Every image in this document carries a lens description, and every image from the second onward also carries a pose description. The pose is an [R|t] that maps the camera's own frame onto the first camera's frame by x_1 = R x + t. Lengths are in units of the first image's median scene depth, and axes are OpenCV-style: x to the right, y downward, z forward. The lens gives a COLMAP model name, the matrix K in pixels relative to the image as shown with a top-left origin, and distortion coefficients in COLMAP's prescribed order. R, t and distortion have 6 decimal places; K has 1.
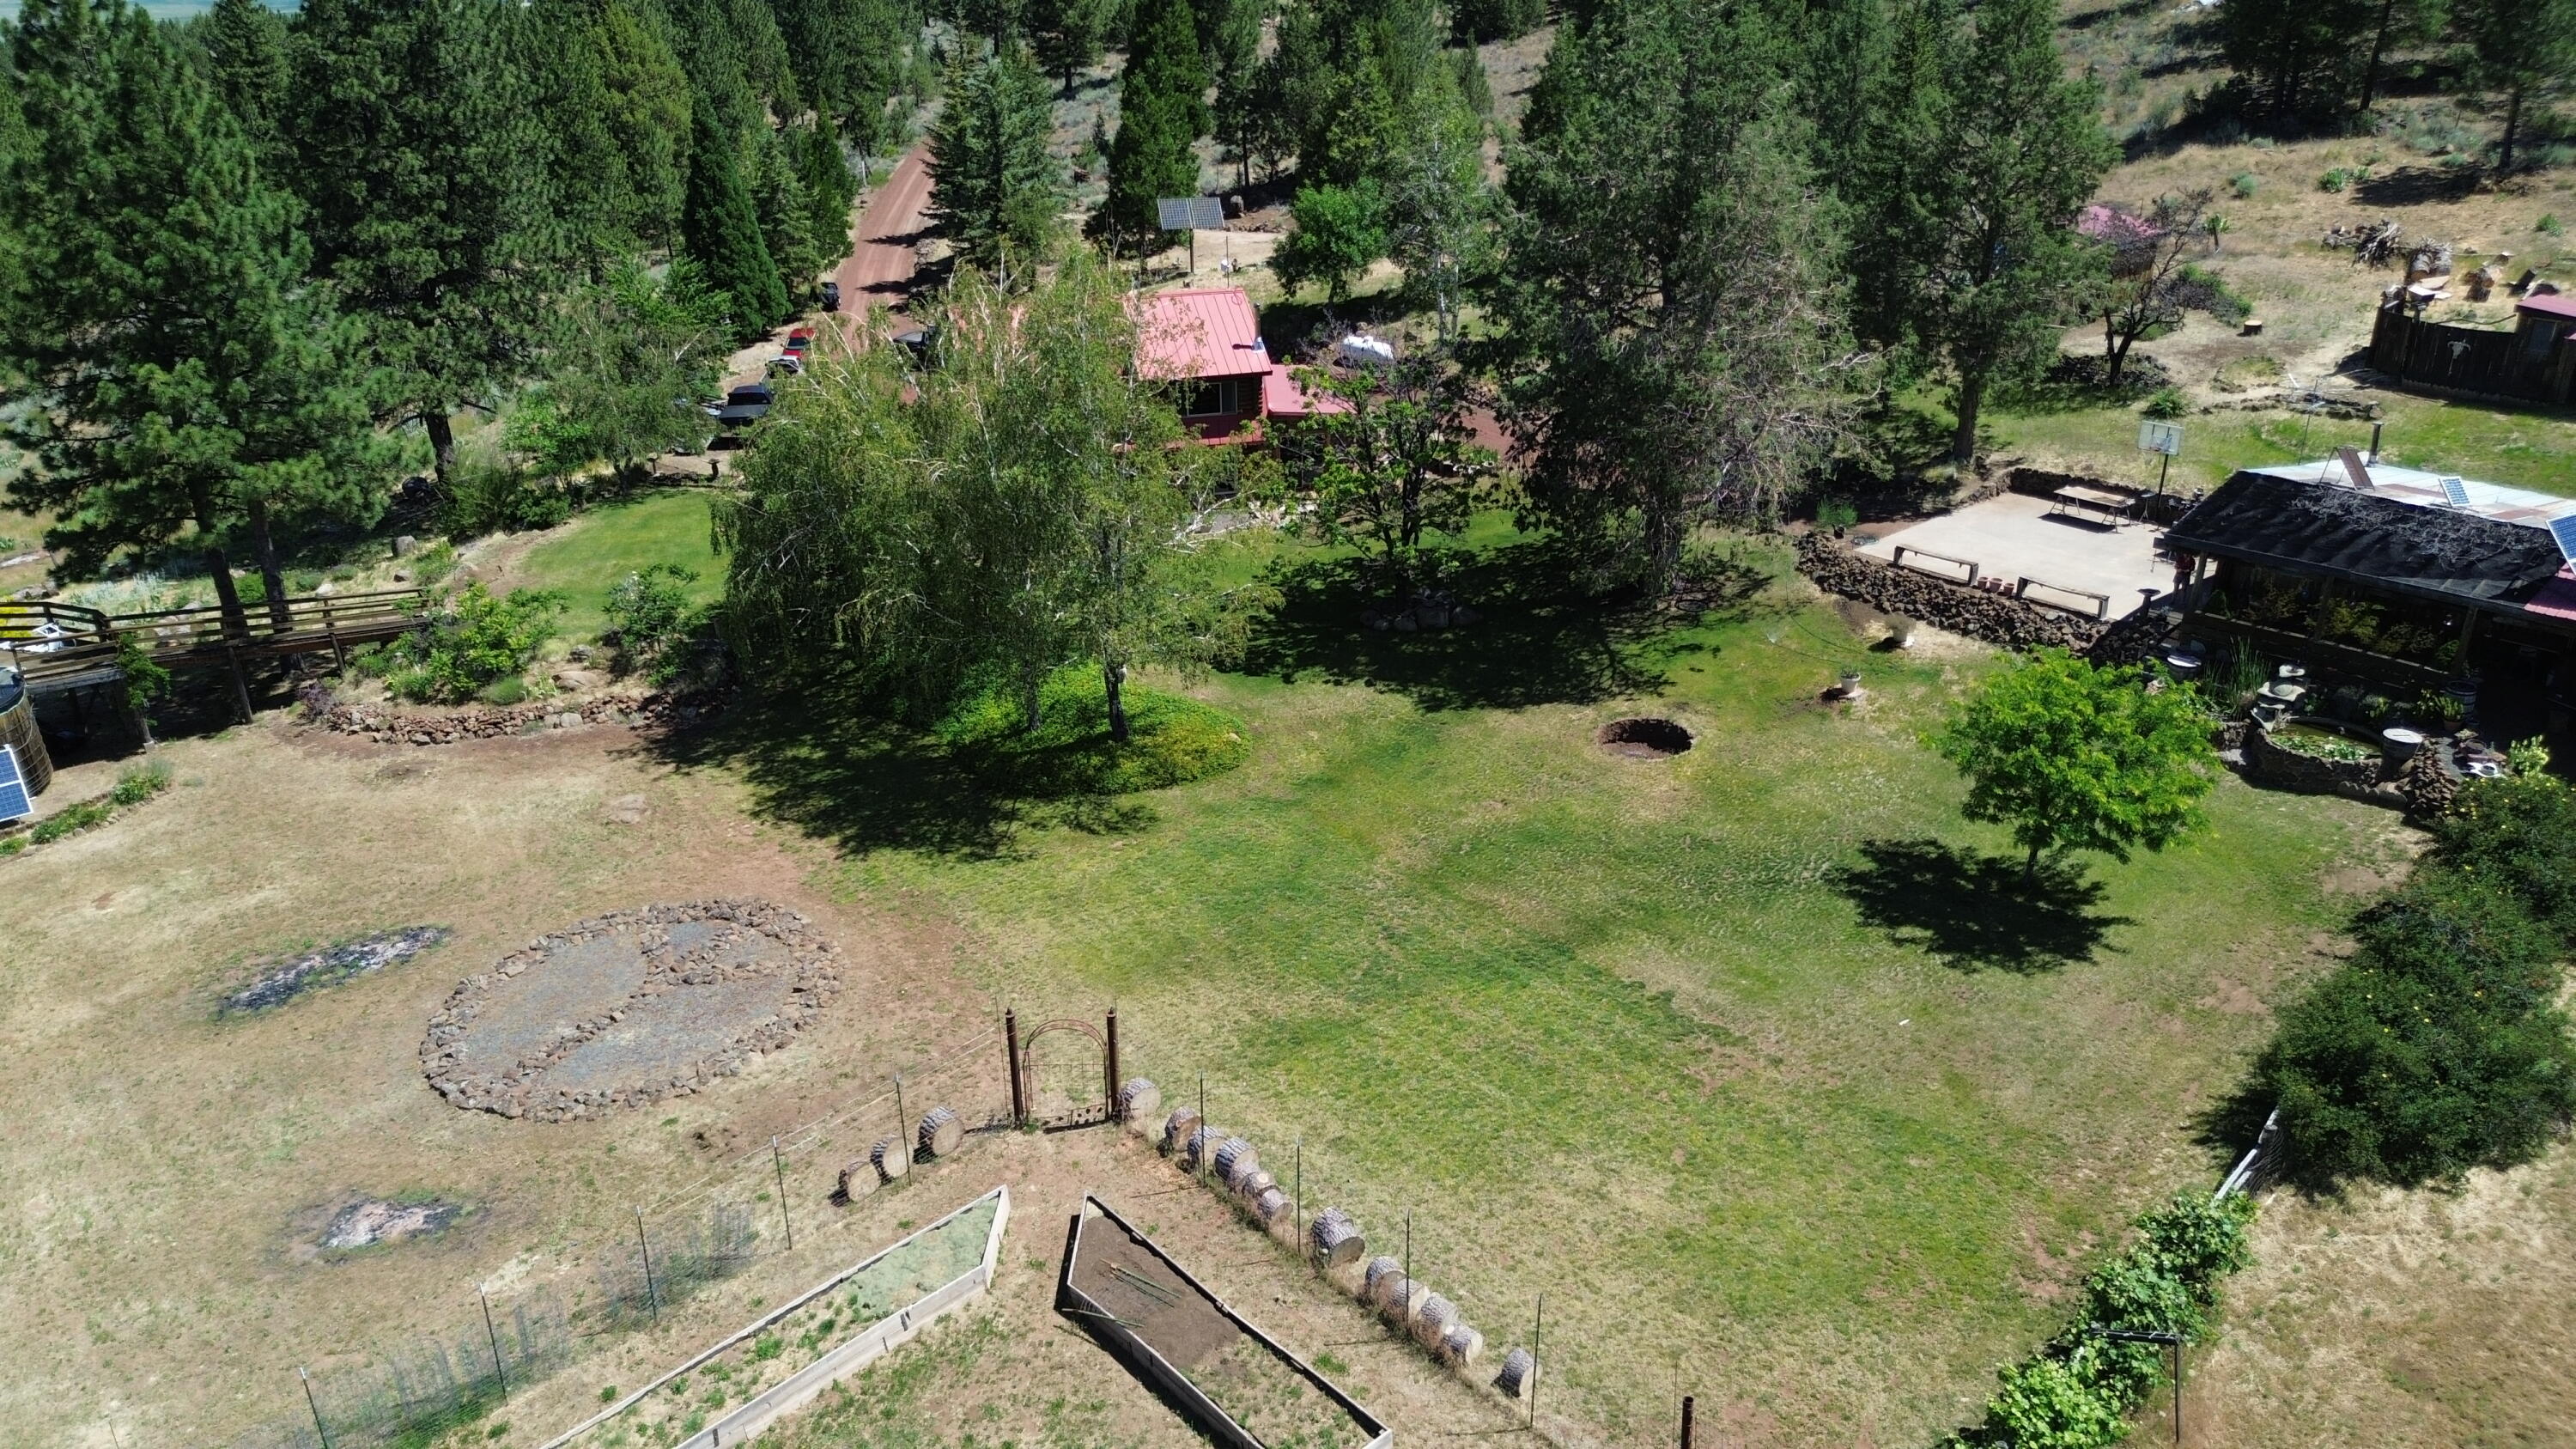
lens RADIAL K [[1843.5, 0, 1277.8], [0, 1843.5, 726.5], [0, 0, 1]] dist [0.063697, -0.068045]
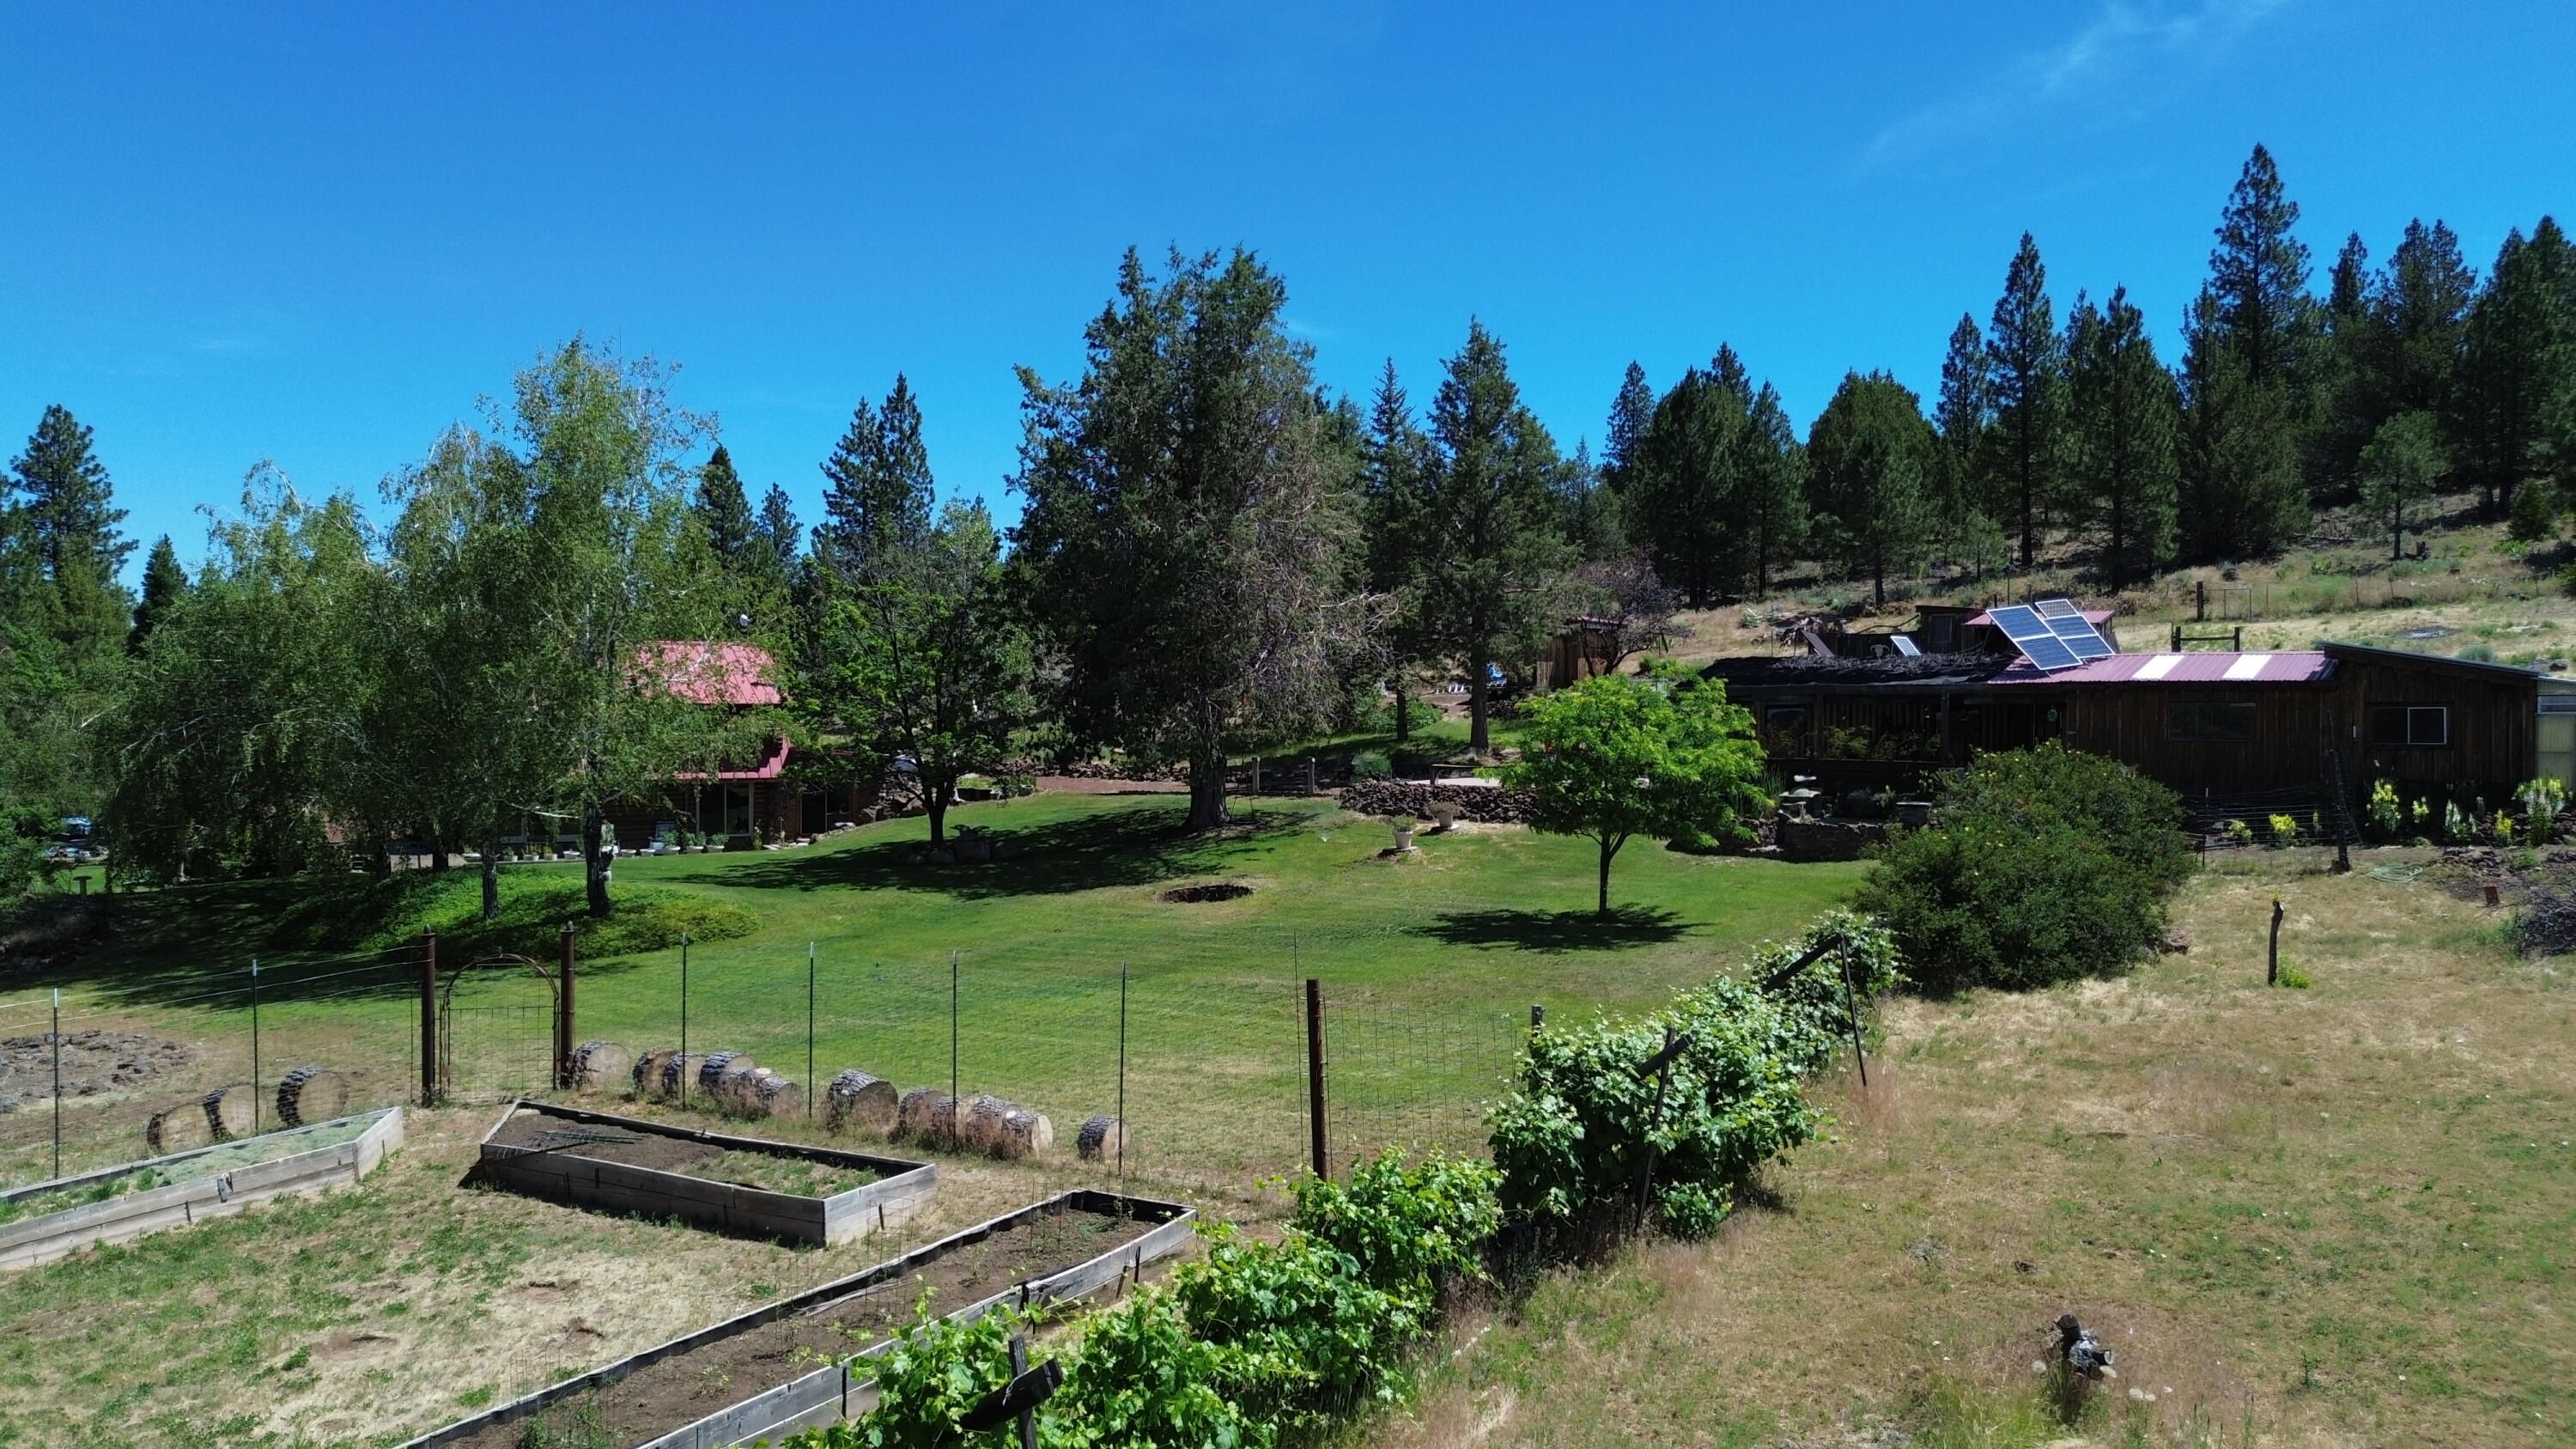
lens RADIAL K [[1843.5, 0, 1282.7], [0, 1843.5, 722.9], [0, 0, 1]] dist [0.063697, -0.068045]
pose [[0.967688, 0.025465, 0.250860, 0.002391], [0.078038, 0.915794, -0.393993, 0.294799], [-0.239769, 0.400839, 0.884216, 0.132110]]
